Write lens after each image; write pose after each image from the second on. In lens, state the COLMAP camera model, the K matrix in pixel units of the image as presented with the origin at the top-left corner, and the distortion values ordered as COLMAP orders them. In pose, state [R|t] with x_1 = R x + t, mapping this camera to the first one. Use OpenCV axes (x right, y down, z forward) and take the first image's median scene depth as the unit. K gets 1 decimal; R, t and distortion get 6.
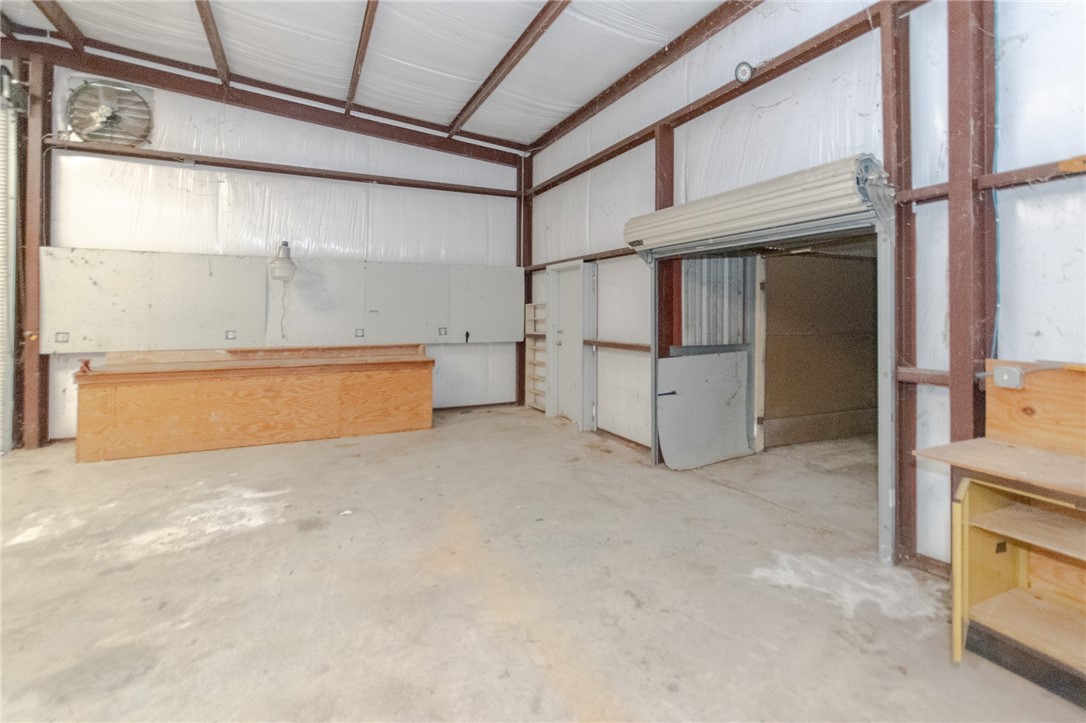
lens RADIAL K [[491.9, 0, 540.4], [0, 491.9, 301.0], [0, 0, 1]] dist [-0.000510, 0.002874]
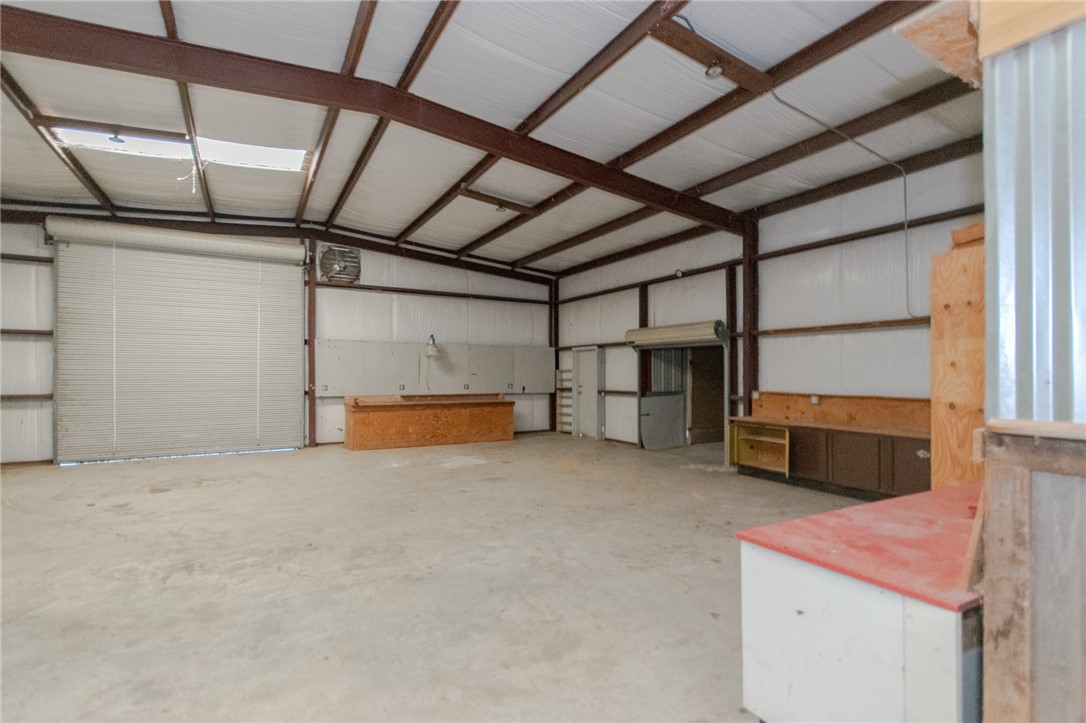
lens RADIAL K [[491.9, 0, 538.2], [0, 491.9, 354.7], [0, 0, 1]] dist [-0.000510, 0.002874]
pose [[0.996670, 0.006153, 0.081313, -0.323313], [-0.004796, 0.999846, -0.016875, -0.023666], [-0.081404, 0.016428, 0.996546, -0.924324]]
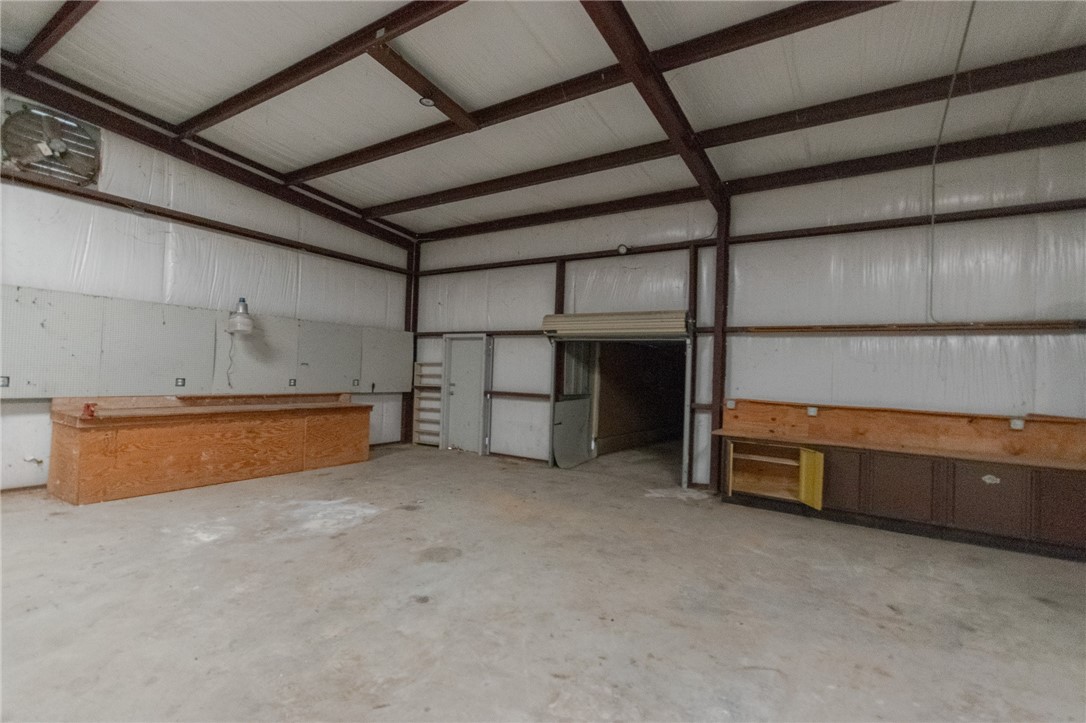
lens RADIAL K [[491.9, 0, 532.7], [0, 491.9, 354.3], [0, 0, 1]] dist [-0.000510, 0.002874]
pose [[0.852998, 0.049062, 0.519604, -0.609941], [-0.047980, 0.998727, -0.015537, -0.011274], [-0.519705, -0.011677, 0.854266, -0.319009]]
